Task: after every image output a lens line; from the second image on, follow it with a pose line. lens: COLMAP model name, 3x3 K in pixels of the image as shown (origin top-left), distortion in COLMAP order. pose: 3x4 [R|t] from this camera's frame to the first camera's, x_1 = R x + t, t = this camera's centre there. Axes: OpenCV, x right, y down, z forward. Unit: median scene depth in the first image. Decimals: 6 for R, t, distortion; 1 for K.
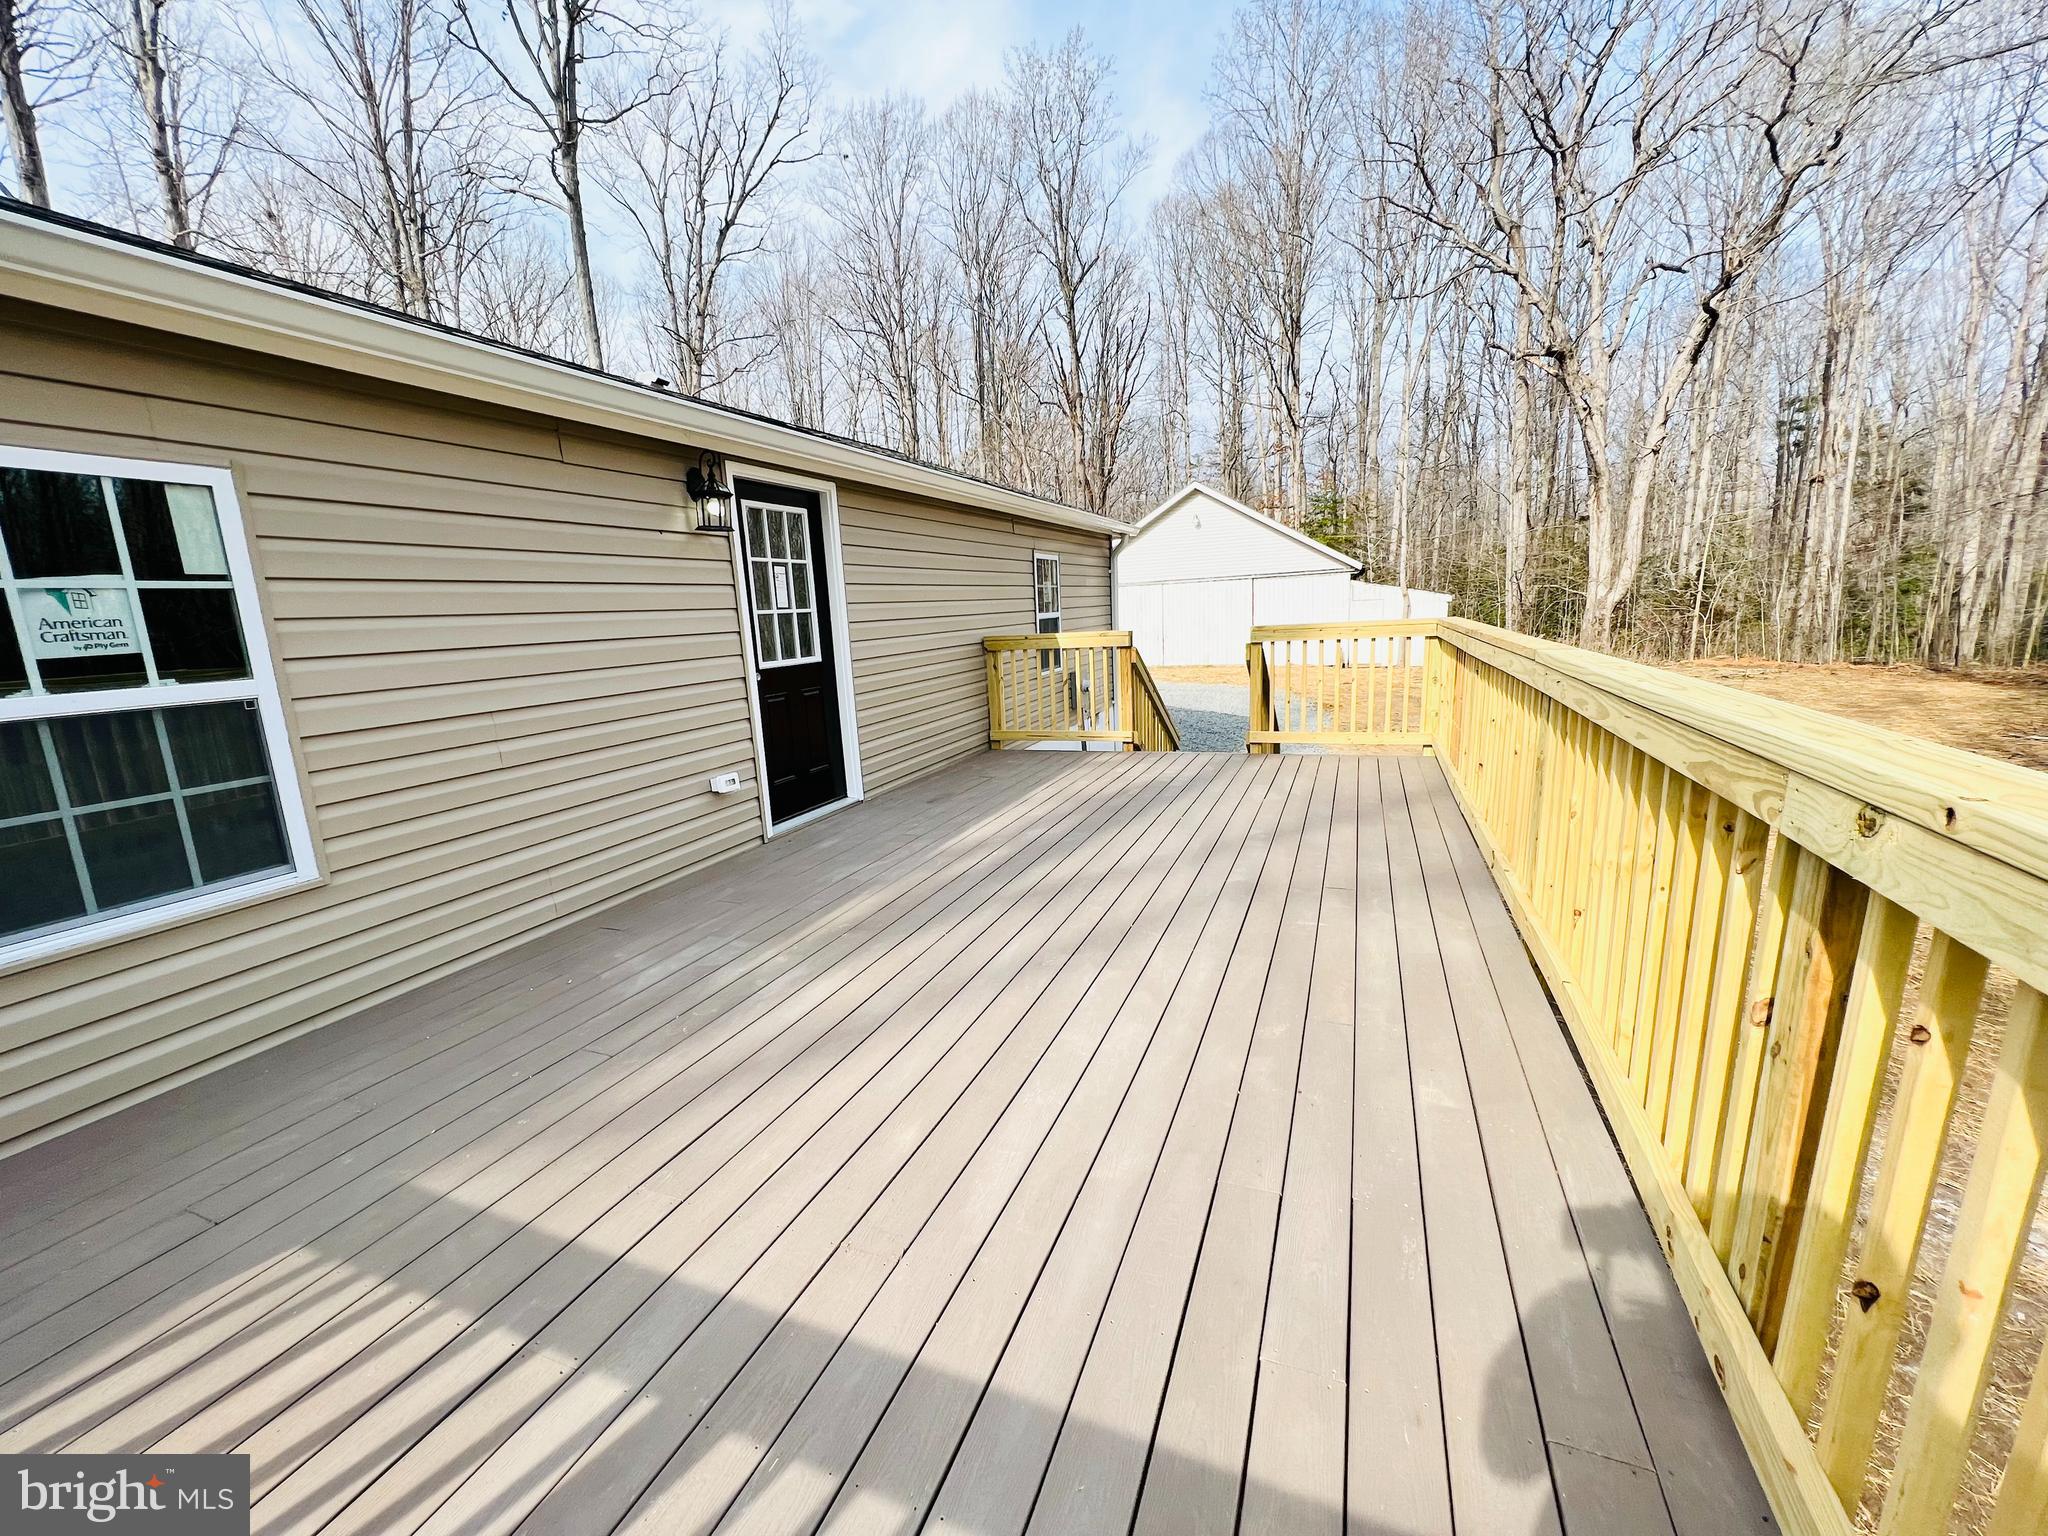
lens RADIAL K [[818.1, 0, 1014.6], [0, 818.1, 760.7], [0, 0, 1]] dist [-0.002754, -0.000069]
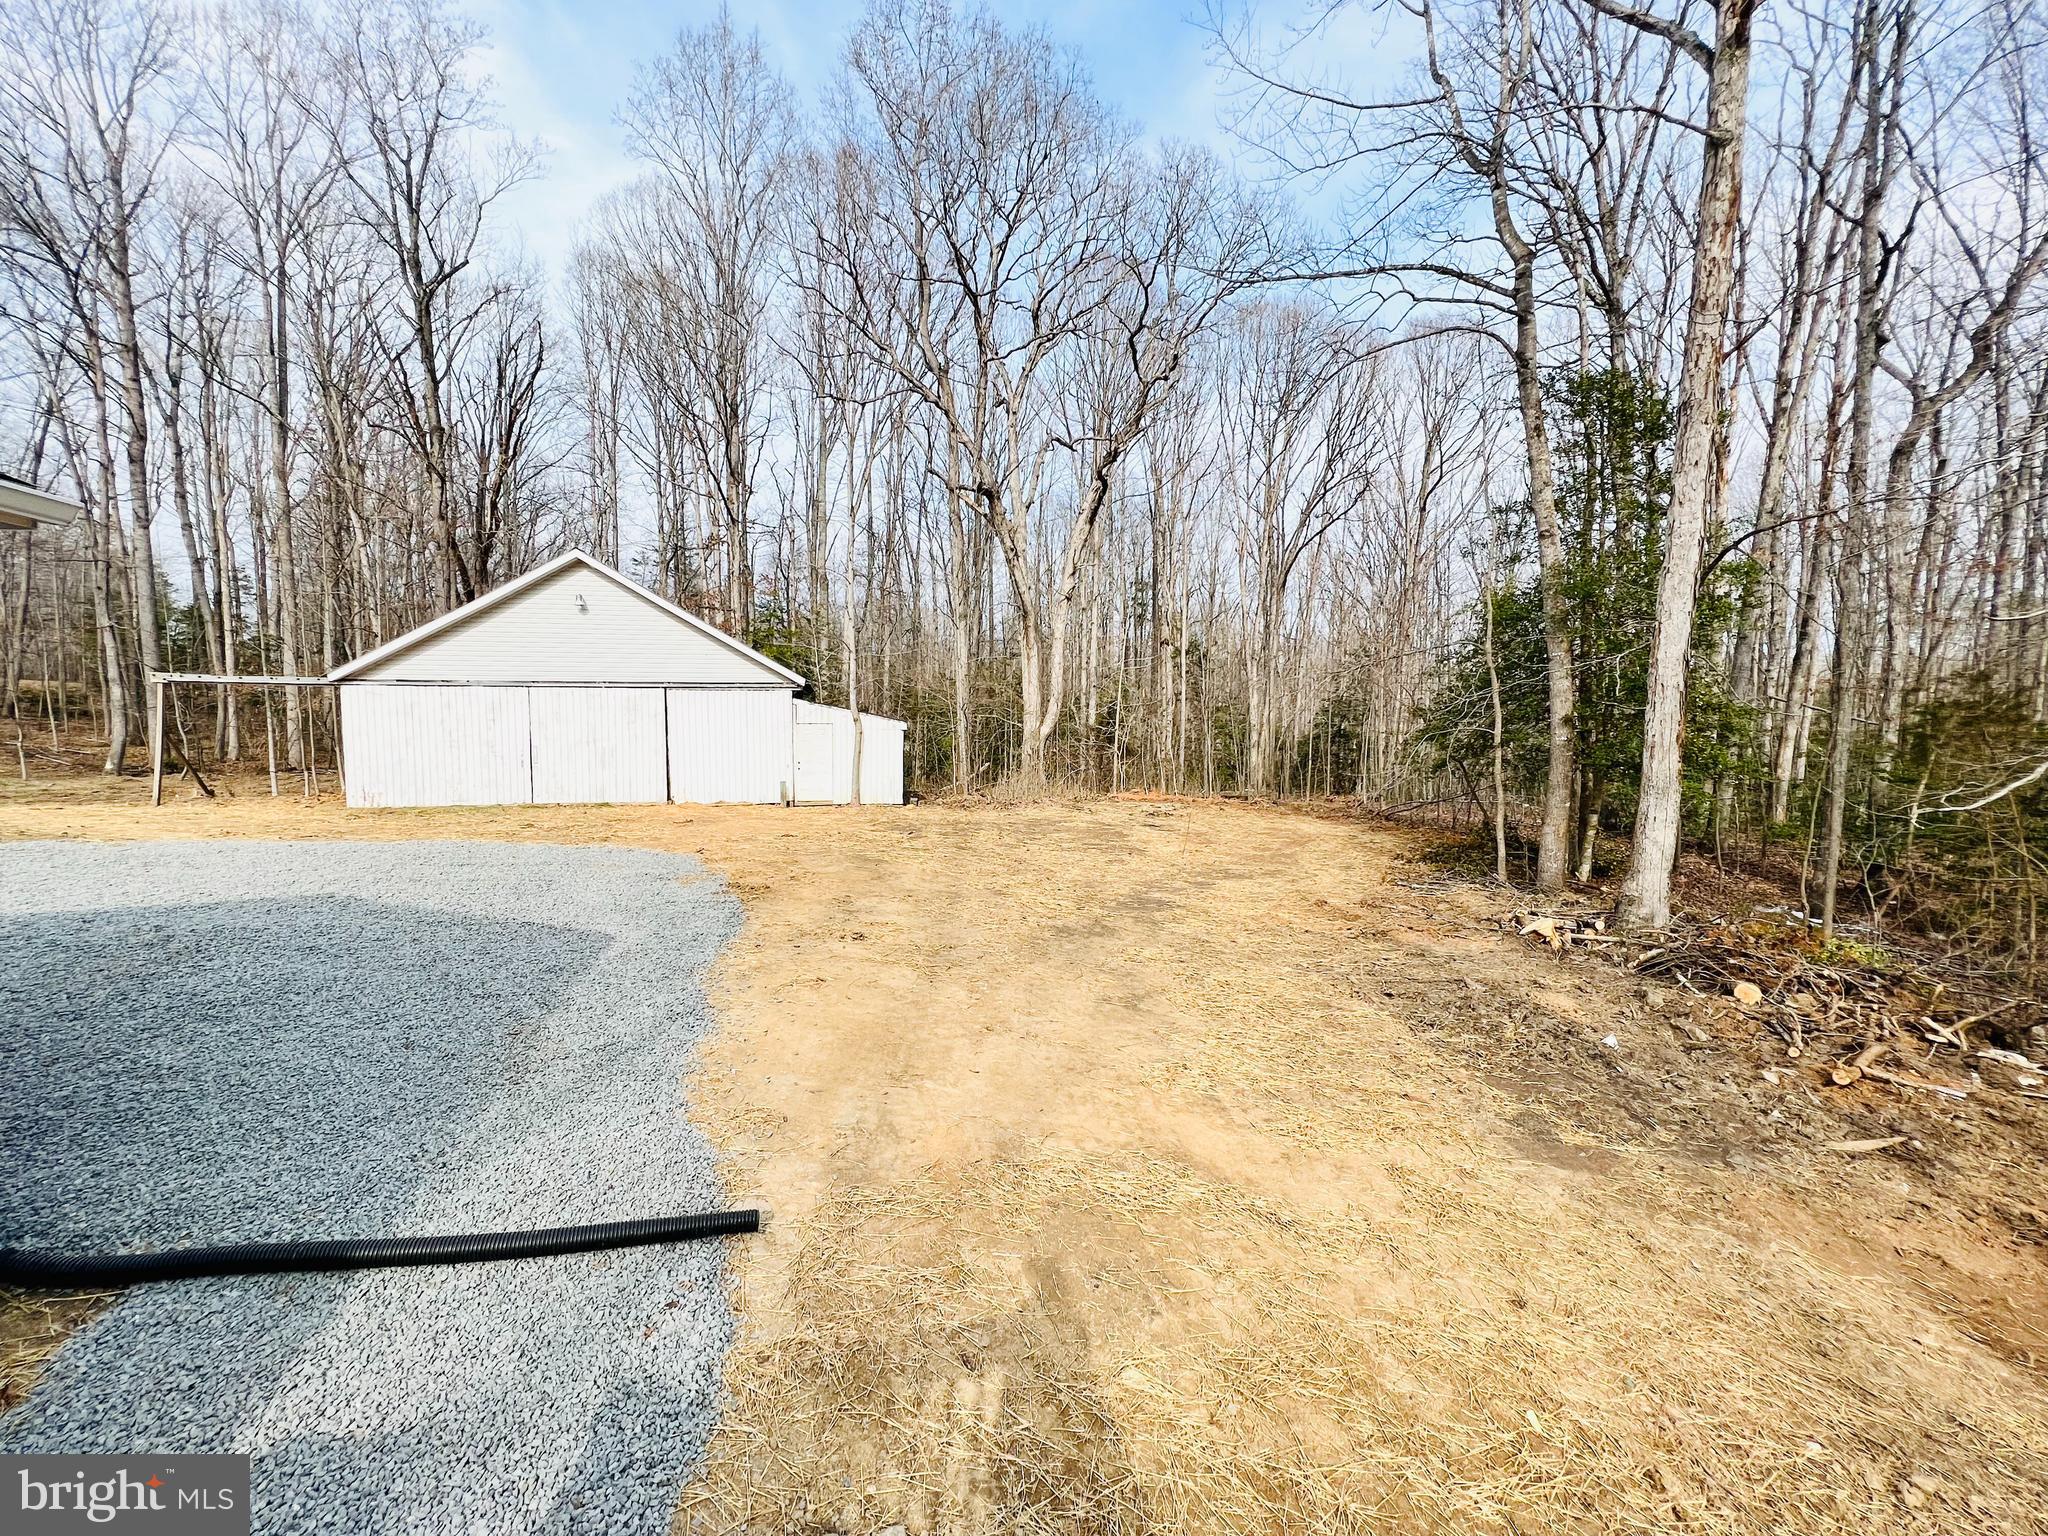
lens RADIAL K [[818.1, 0, 1024.9], [0, 818.1, 772.4], [0, 0, 1]] dist [-0.002754, -0.000069]
pose [[0.803541, 0.008823, 0.595184, 0.096758], [0.064510, 0.992710, -0.101809, -0.043668], [-0.591744, 0.120203, 0.797114, 0.194528]]
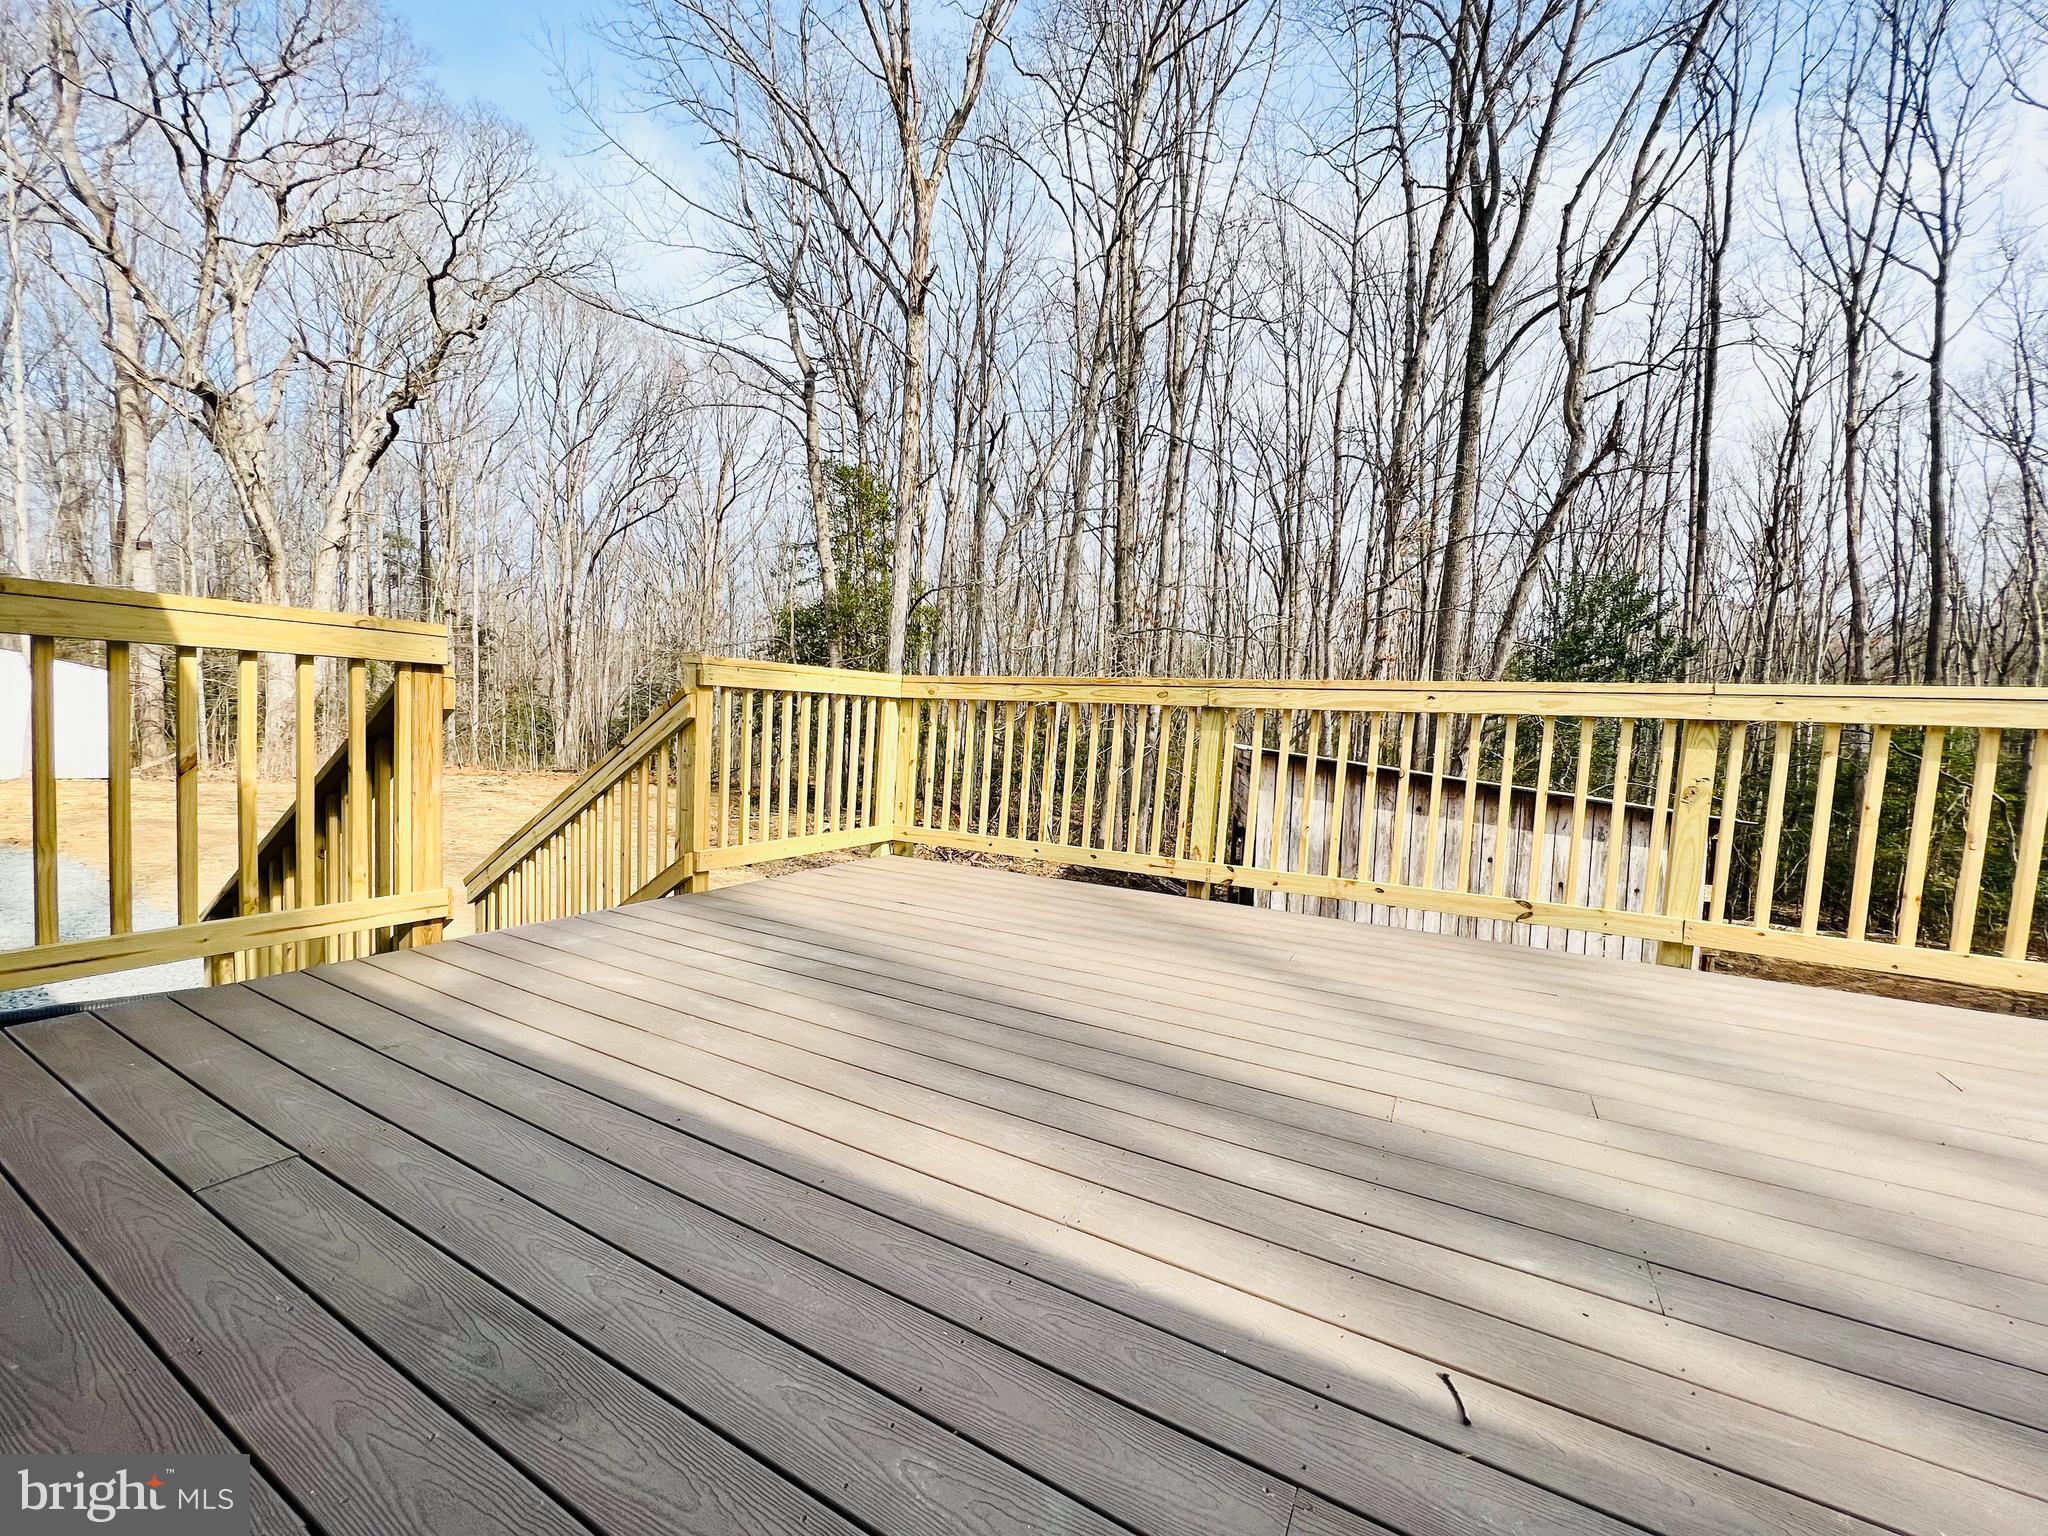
lens RADIAL K [[818.1, 0, 1026.5], [0, 818.1, 765.5], [0, 0, 1]] dist [-0.002754, -0.000069]
pose [[0.110788, 0.004531, 0.993834, -0.047324], [0.134794, 0.990681, -0.019542, -0.009193], [-0.984661, 0.136127, 0.109145, 0.157011]]
